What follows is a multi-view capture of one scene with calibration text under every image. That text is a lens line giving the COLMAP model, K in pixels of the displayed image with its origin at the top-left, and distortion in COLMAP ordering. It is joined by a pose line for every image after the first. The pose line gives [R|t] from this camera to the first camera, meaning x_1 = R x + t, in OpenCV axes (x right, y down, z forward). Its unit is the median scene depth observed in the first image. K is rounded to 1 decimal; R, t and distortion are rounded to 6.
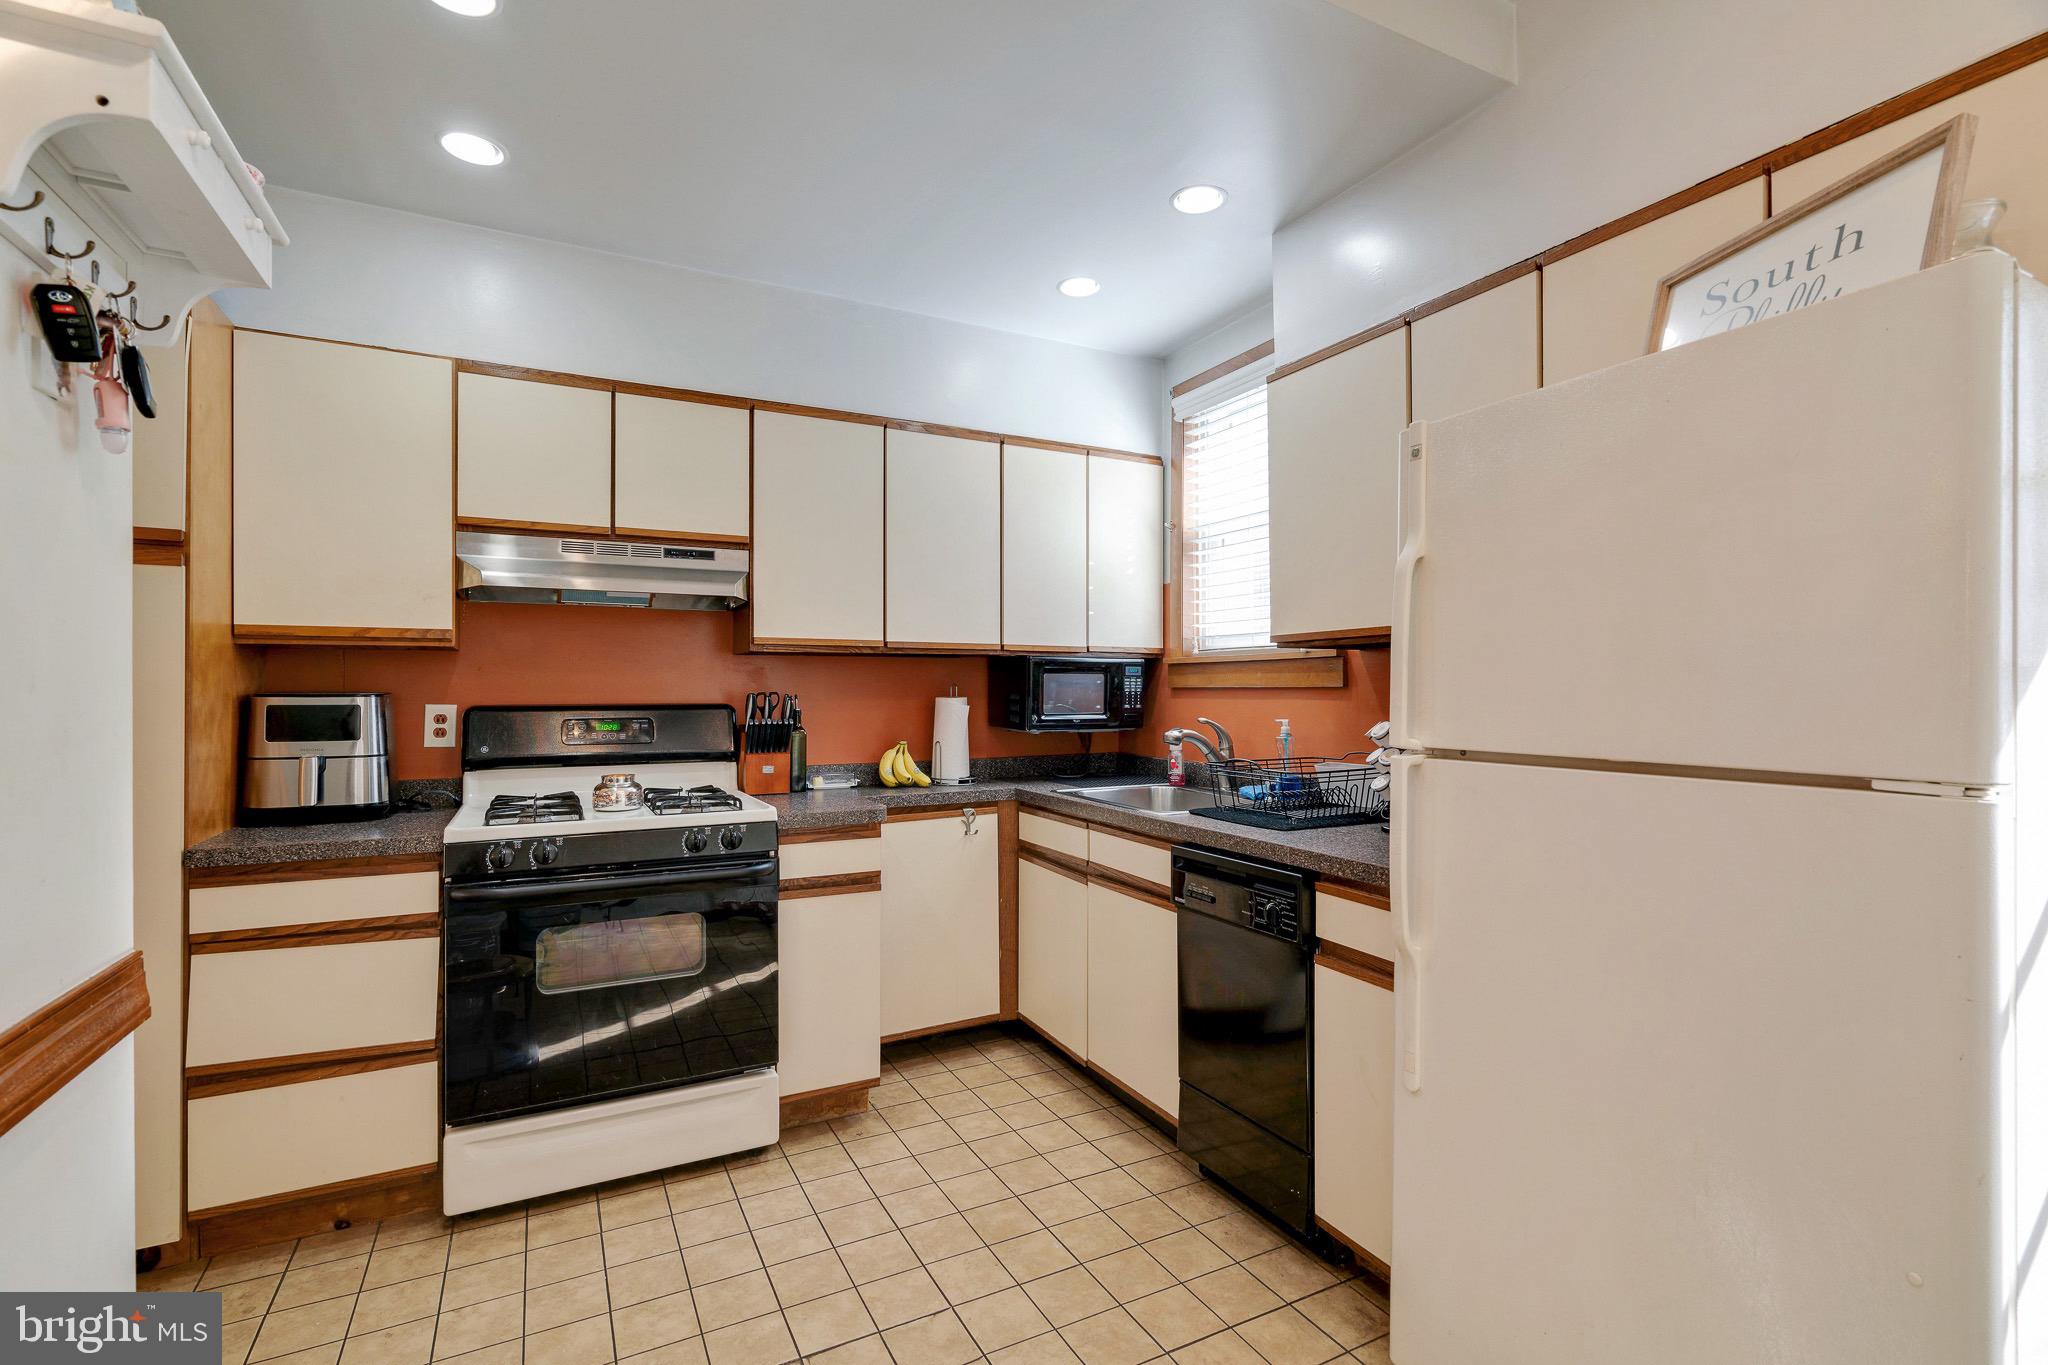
lens RADIAL K [[918.3, 0, 1022.8], [0, 918.3, 687.6], [0, 0, 1]] dist [-0.007046, 0.002594]
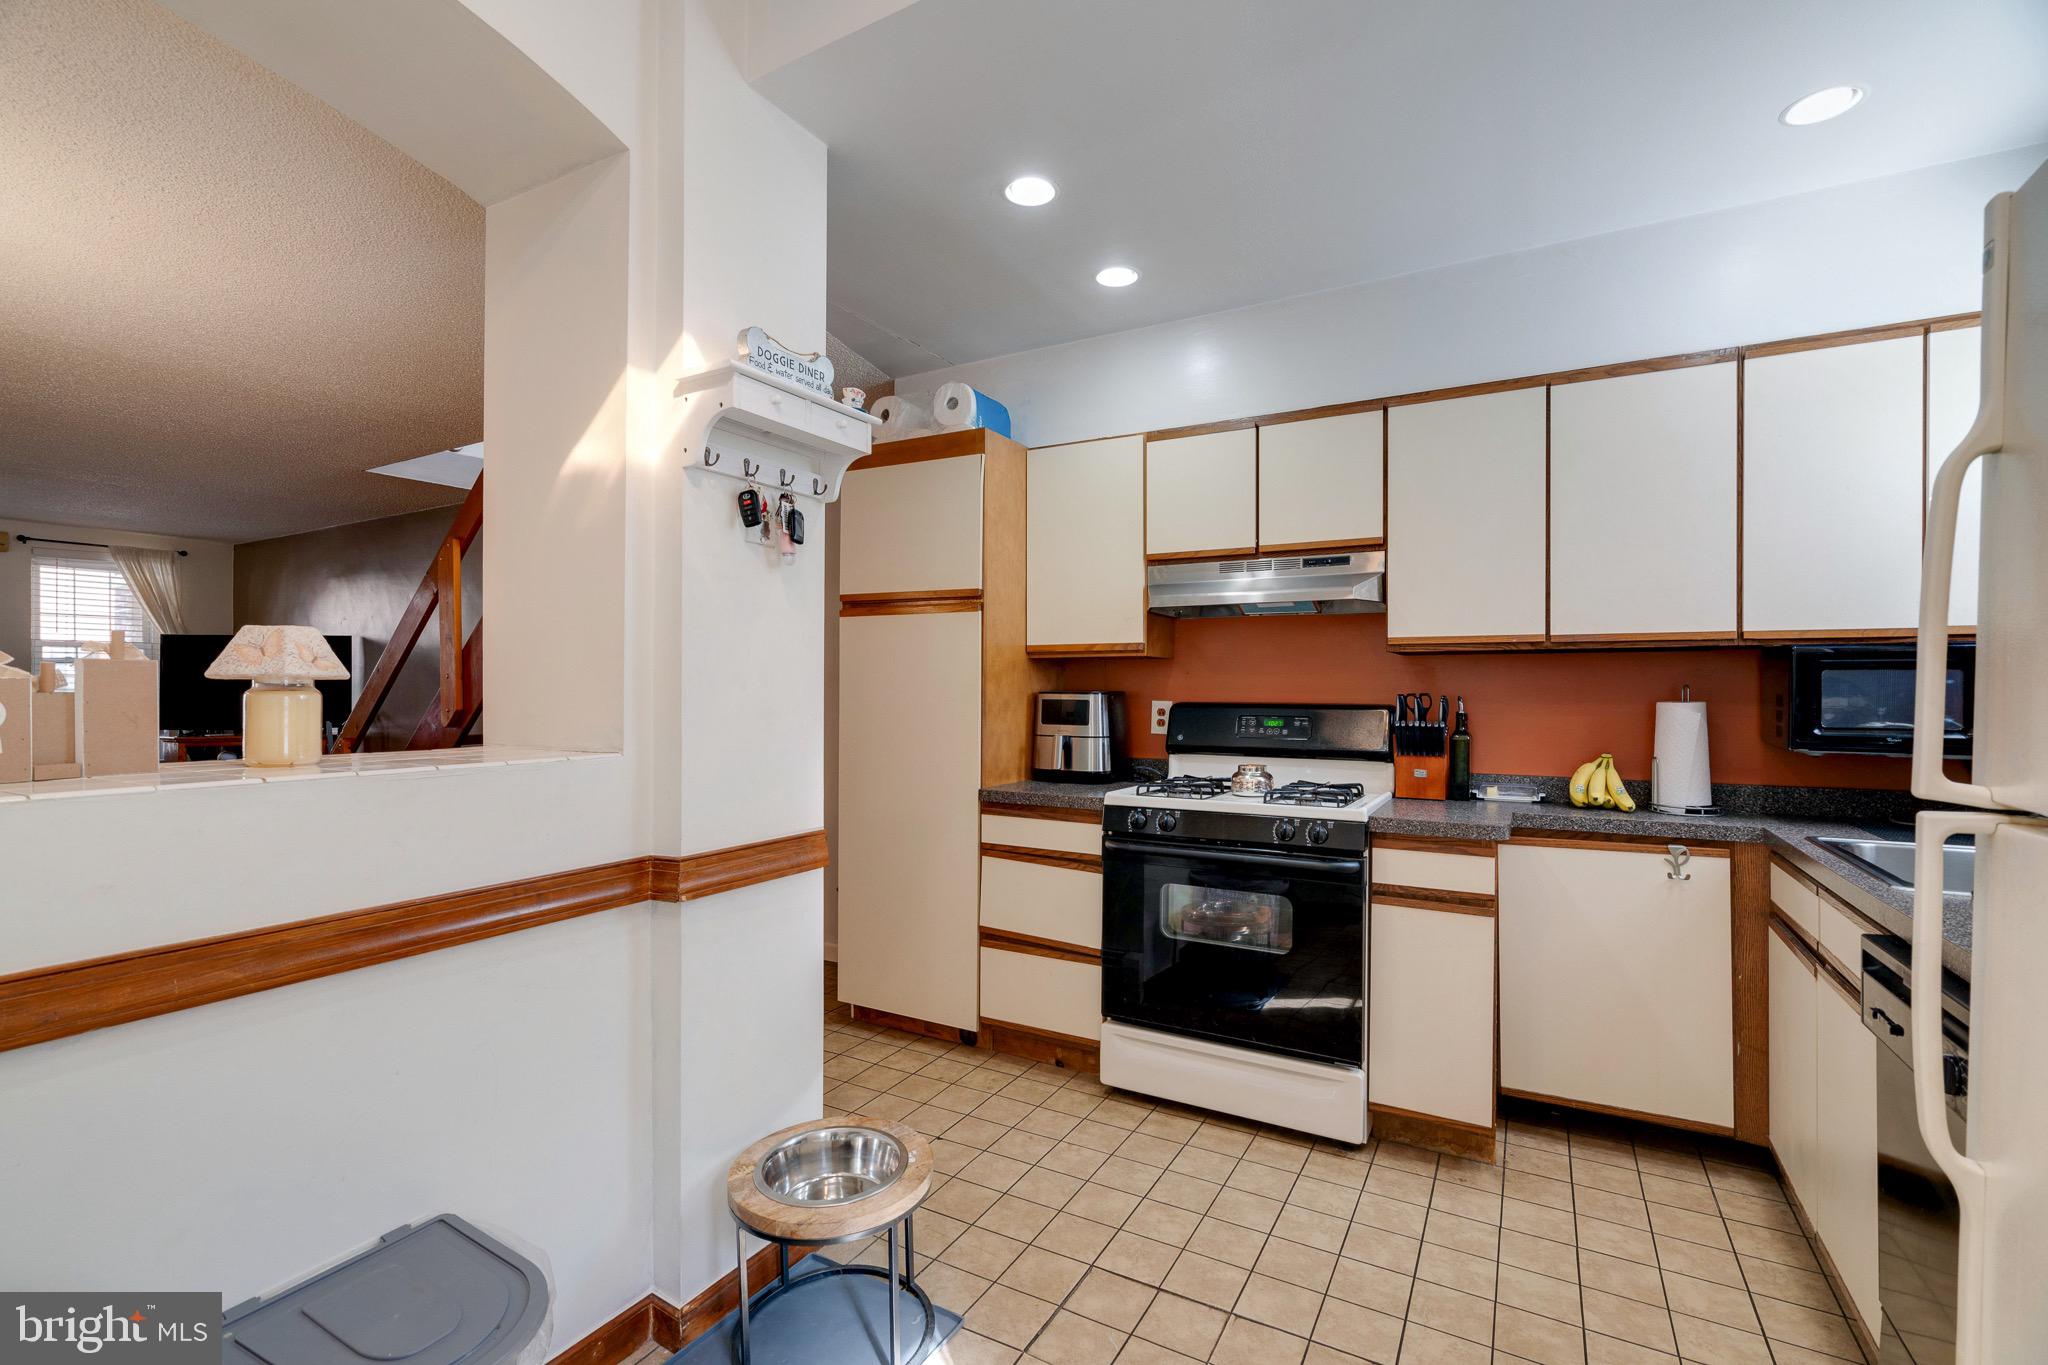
lens RADIAL K [[918.3, 0, 1011.8], [0, 918.3, 686.6], [0, 0, 1]] dist [-0.007046, 0.002594]
pose [[0.540328, 0.001094, -0.841454, 0.370109], [-0.002597, 0.999997, -0.000368, -0.000507], [0.841450, 0.002384, 0.540329, 0.142599]]
